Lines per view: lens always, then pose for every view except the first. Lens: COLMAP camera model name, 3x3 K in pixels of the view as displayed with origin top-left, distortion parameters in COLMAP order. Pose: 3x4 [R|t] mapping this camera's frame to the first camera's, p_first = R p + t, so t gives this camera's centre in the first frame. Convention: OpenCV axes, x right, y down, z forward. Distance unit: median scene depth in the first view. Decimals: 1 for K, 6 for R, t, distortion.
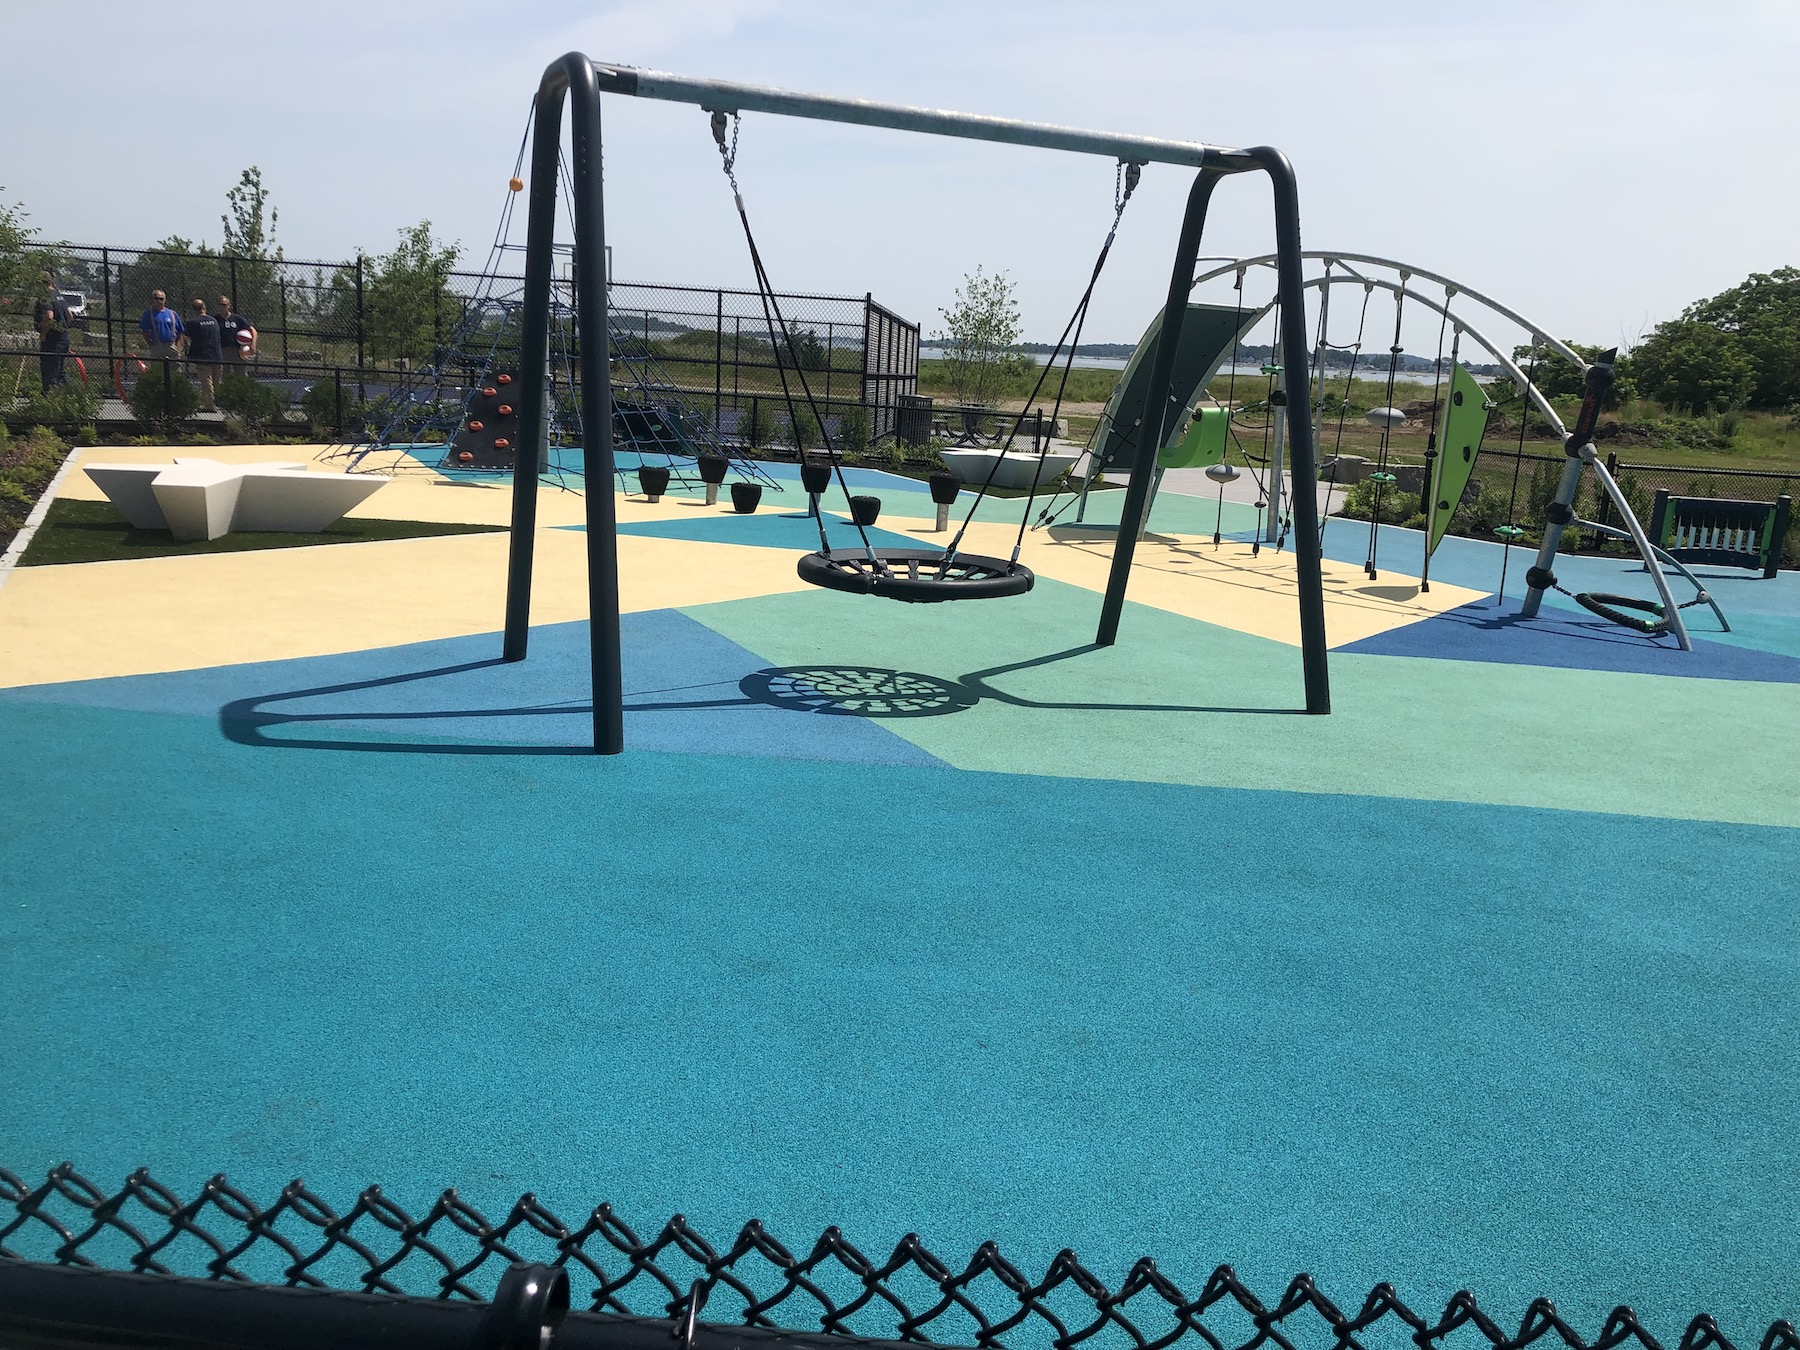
lens RADIAL K [[1447.1, 0, 902.7], [0, 1447.1, 677.0], [0, 0, 1]] dist [-0.009773, 0.024268]
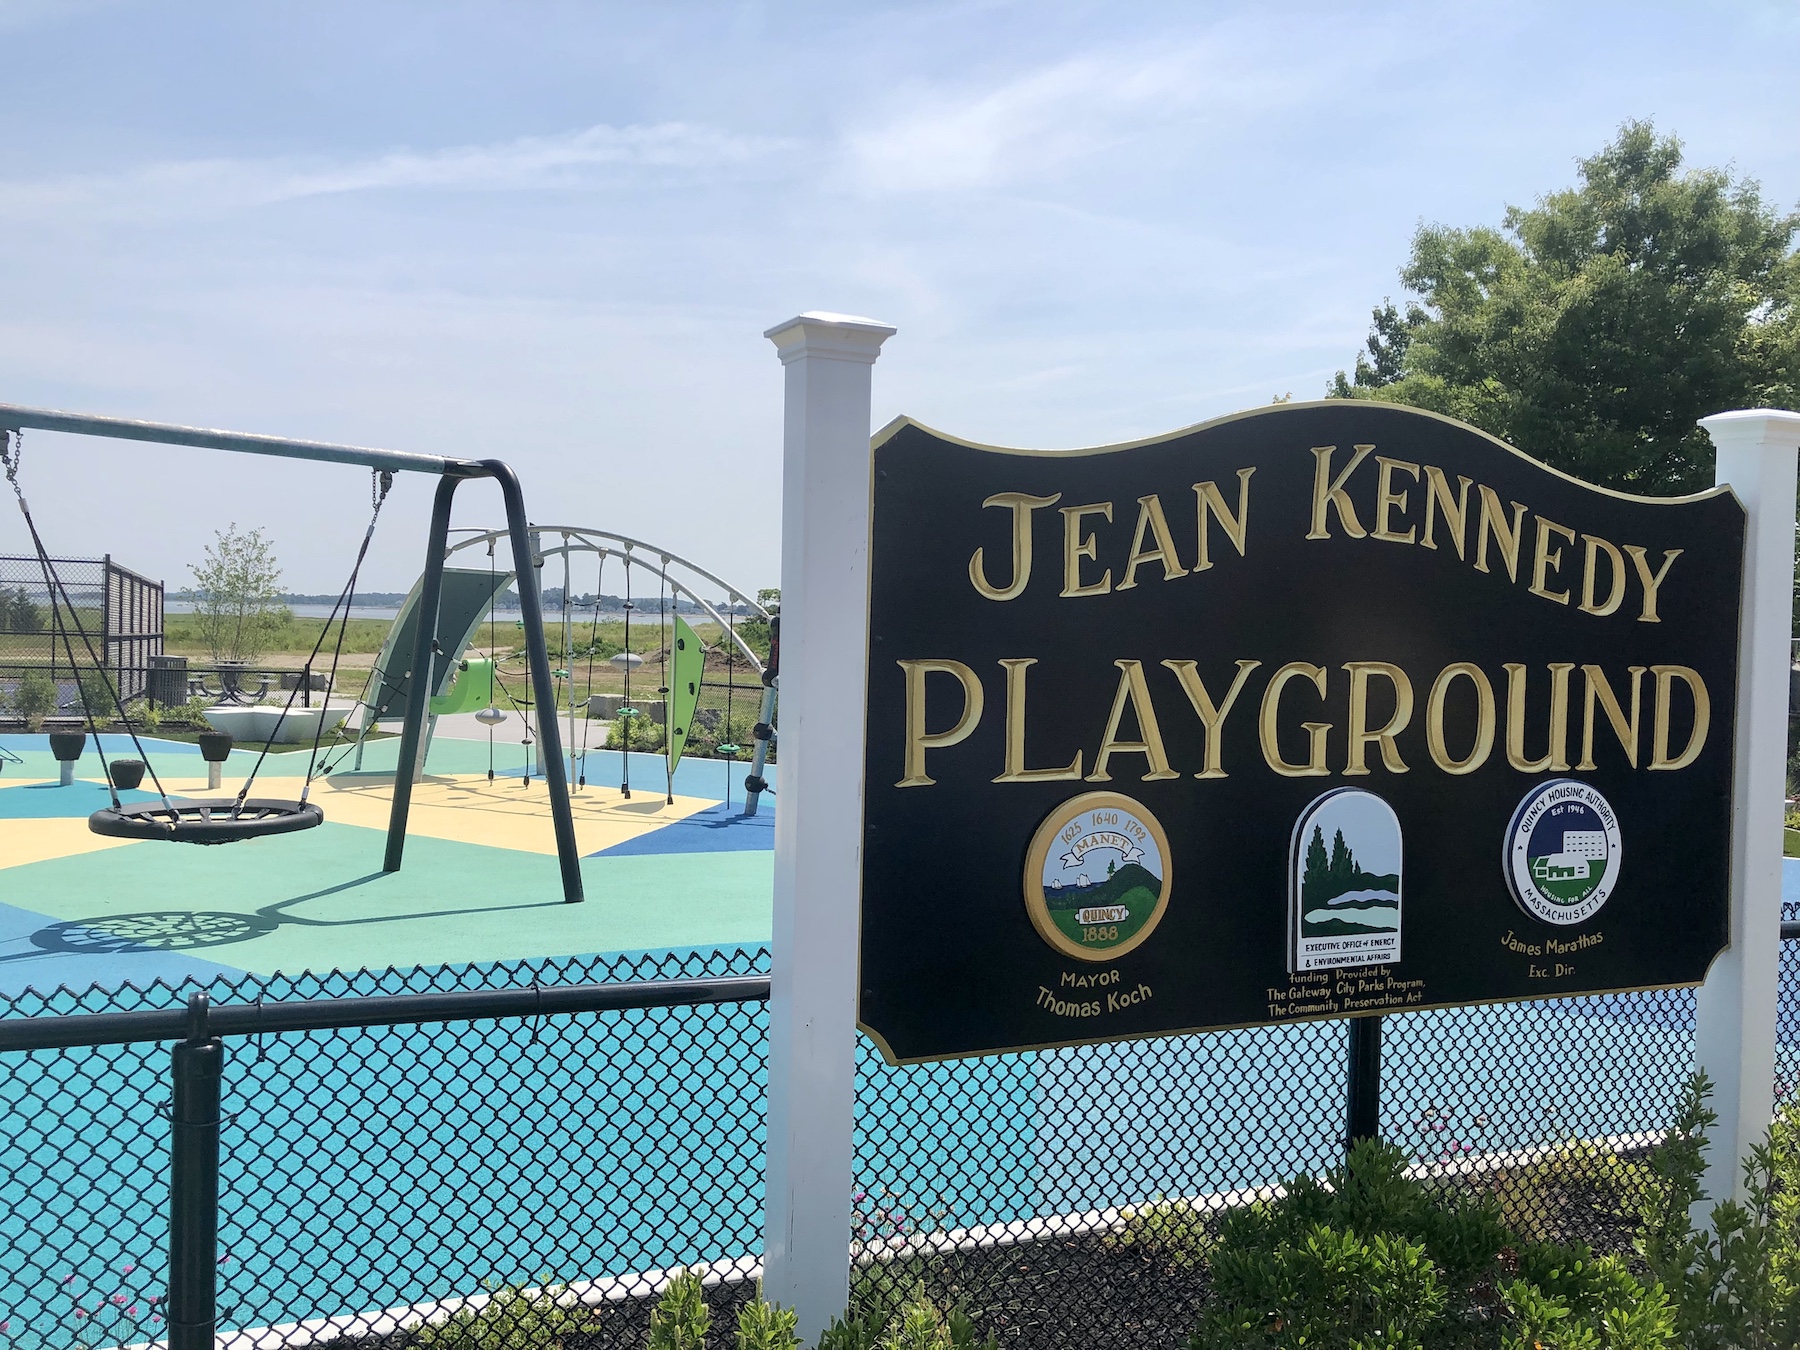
lens RADIAL K [[1447.1, 0, 904.6], [0, 1447.1, 677.9], [0, 0, 1]] dist [-0.009773, 0.024268]
pose [[0.882414, -0.046357, 0.468184, -0.020956], [0.122831, 0.983320, -0.134144, 0.021985], [-0.454156, 0.175878, 0.873389, -0.145783]]
